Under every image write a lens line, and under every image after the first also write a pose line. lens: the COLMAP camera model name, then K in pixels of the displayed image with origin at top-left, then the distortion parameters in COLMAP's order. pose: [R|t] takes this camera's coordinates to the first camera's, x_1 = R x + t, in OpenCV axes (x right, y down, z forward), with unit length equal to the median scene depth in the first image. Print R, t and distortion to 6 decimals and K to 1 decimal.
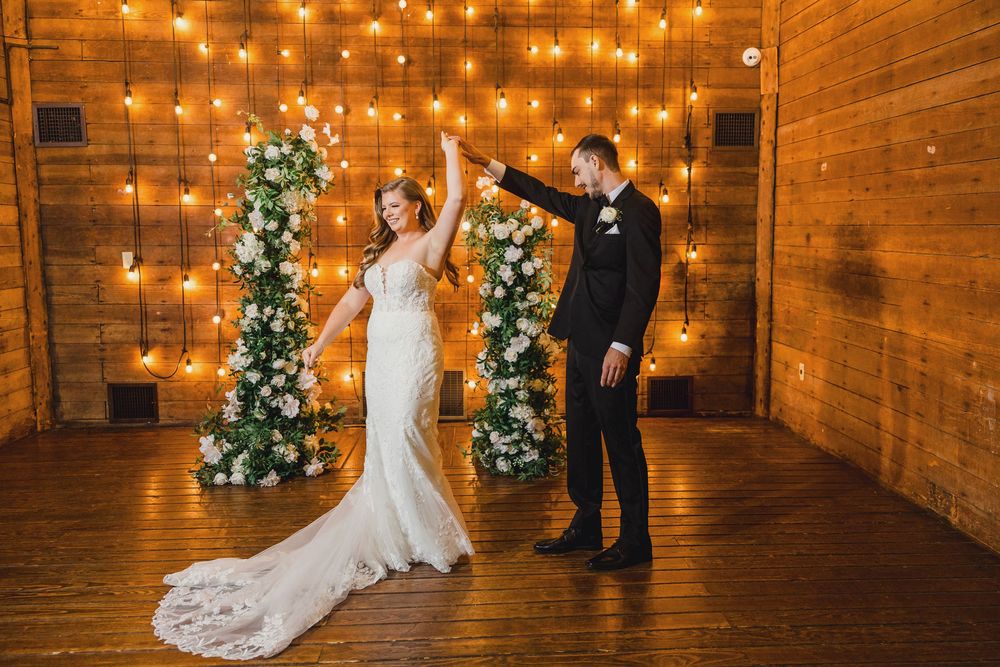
lens RADIAL K [[849.2, 0, 529.5], [0, 849.2, 317.9], [0, 0, 1]] dist [0.007259, 0.002717]
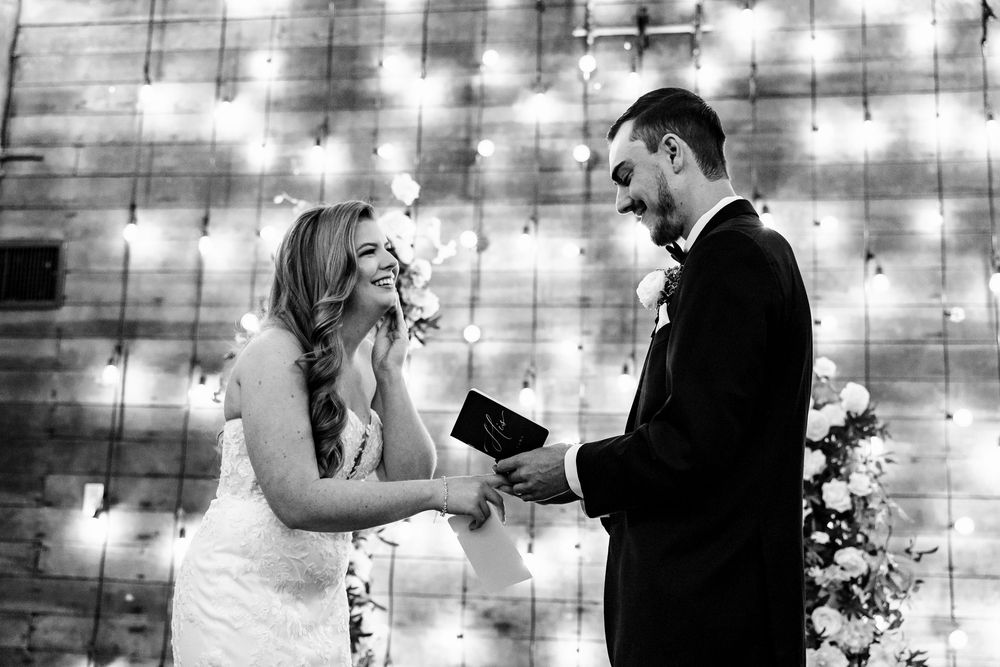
lens RADIAL K [[1224.5, 0, 484.3], [0, 1224.5, 322.8], [0, 0, 1]] dist [0.011802, 0.008430]
pose [[0.972850, -0.008961, -0.231264, -0.026418], [-0.062339, 0.952172, -0.299137, 0.049475], [0.222884, 0.305432, 0.925761, 0.264726]]
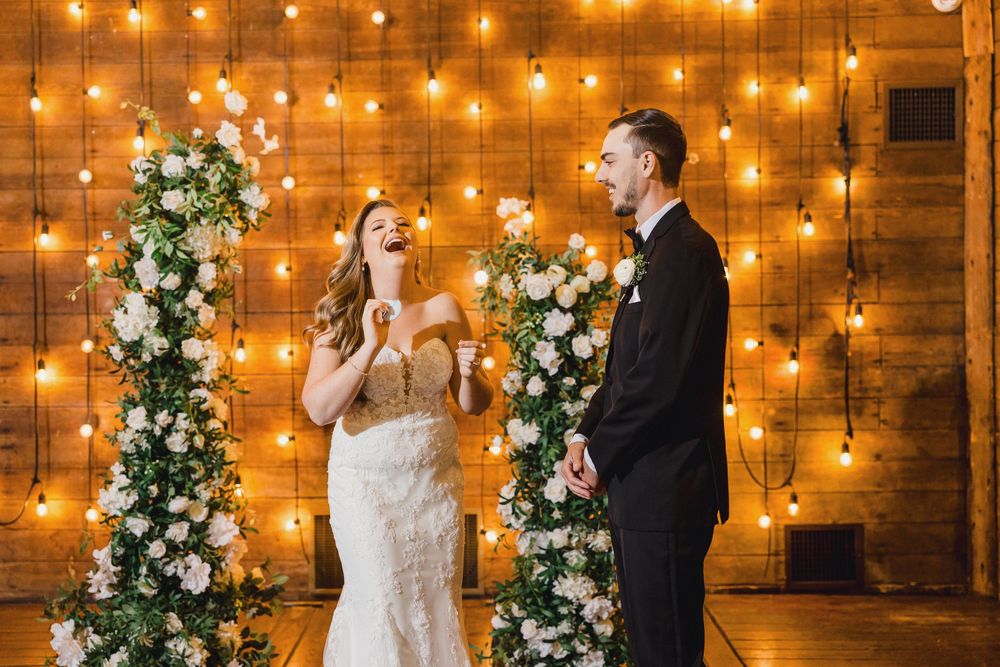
lens RADIAL K [[1335.3, 0, 465.2], [0, 1335.3, 305.2], [0, 0, 1]] dist [0.007906, 0.018676]
pose [[0.996087, -0.010111, -0.087793, -0.001064], [0.002569, 0.996327, -0.085592, -0.005124], [0.088336, 0.085031, 0.992455, 0.035854]]
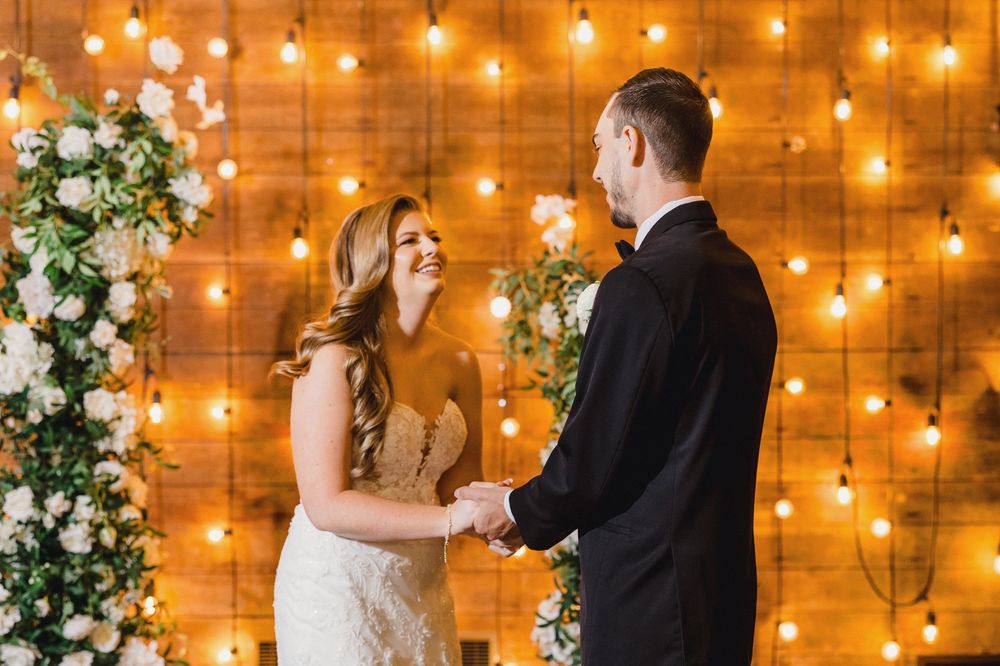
lens RADIAL K [[1872.2, 0, 541.1], [0, 1872.2, 345.8], [0, 0, 1]] dist [0.011151, -0.020984]
pose [[0.999637, 0.000368, -0.026925, -0.027911], [-0.002639, 0.996432, -0.084356, -0.006866], [0.026797, 0.084396, 0.996072, 0.038477]]
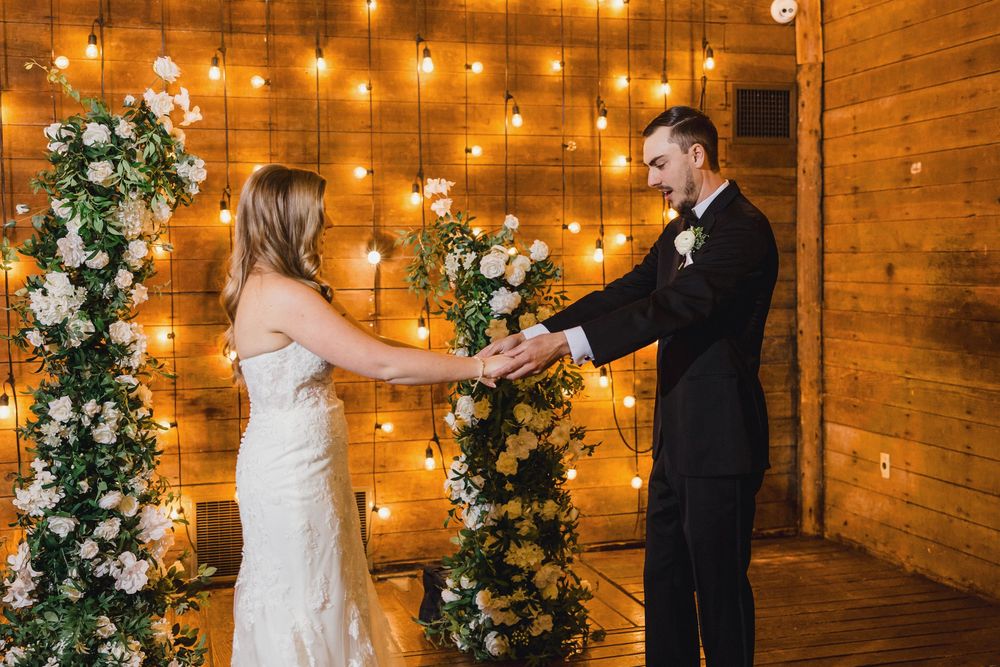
lens RADIAL K [[1248.8, 0, 587.0], [0, 1248.8, 314.3], [0, 0, 1]] dist [-0.009976, 0.031987]
pose [[0.968236, -0.020662, 0.249183, -0.153759], [0.035978, 0.997722, -0.057066, -0.008943], [-0.247437, 0.064219, 0.966774, 0.079122]]
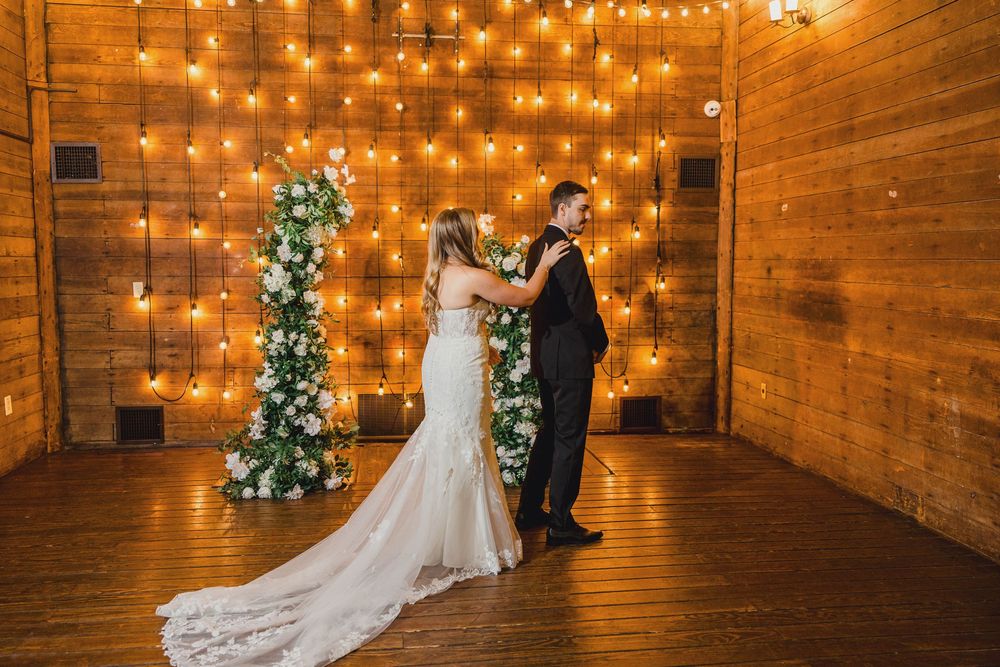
lens RADIAL K [[815.9, 0, 494.3], [0, 815.9, 319.4], [0, 0, 1]] dist [0.006871, 0.003688]
pose [[0.998117, -0.000823, 0.061327, -0.092643], [0.002945, 0.999399, -0.034529, 0.005583], [-0.061262, 0.034645, 0.997520, -0.043042]]
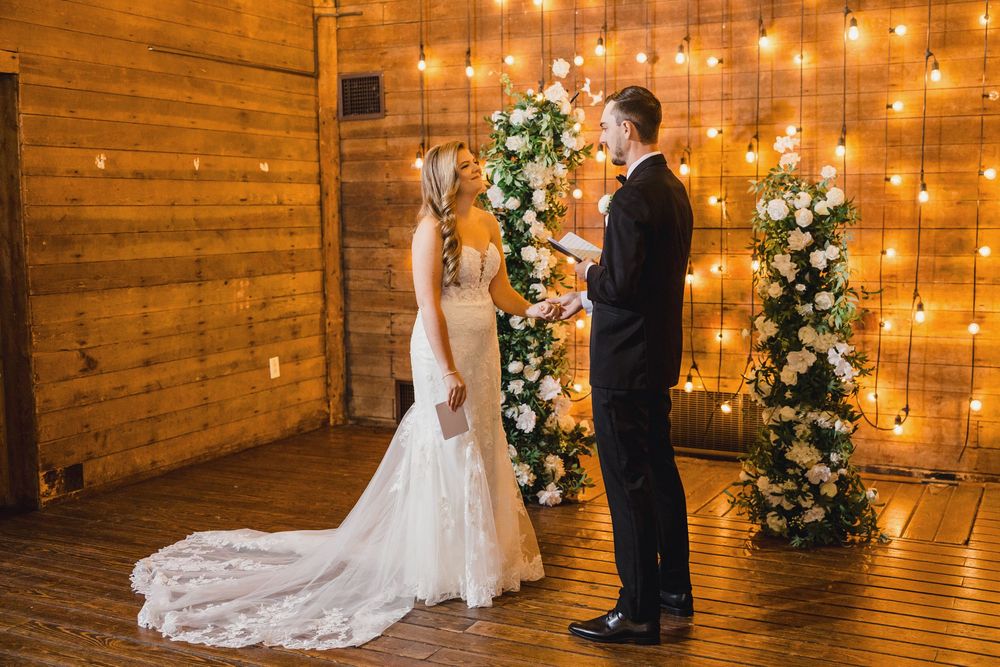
lens RADIAL K [[1144.4, 0, 499.6], [0, 1144.4, 311.5], [0, 0, 1]] dist [-0.005434, 0.031597]
pose [[0.864630, 0.041196, -0.500717, 0.208336], [-0.047241, 0.998883, 0.000608, -0.000797], [0.500183, 0.023129, 0.865611, 0.005162]]
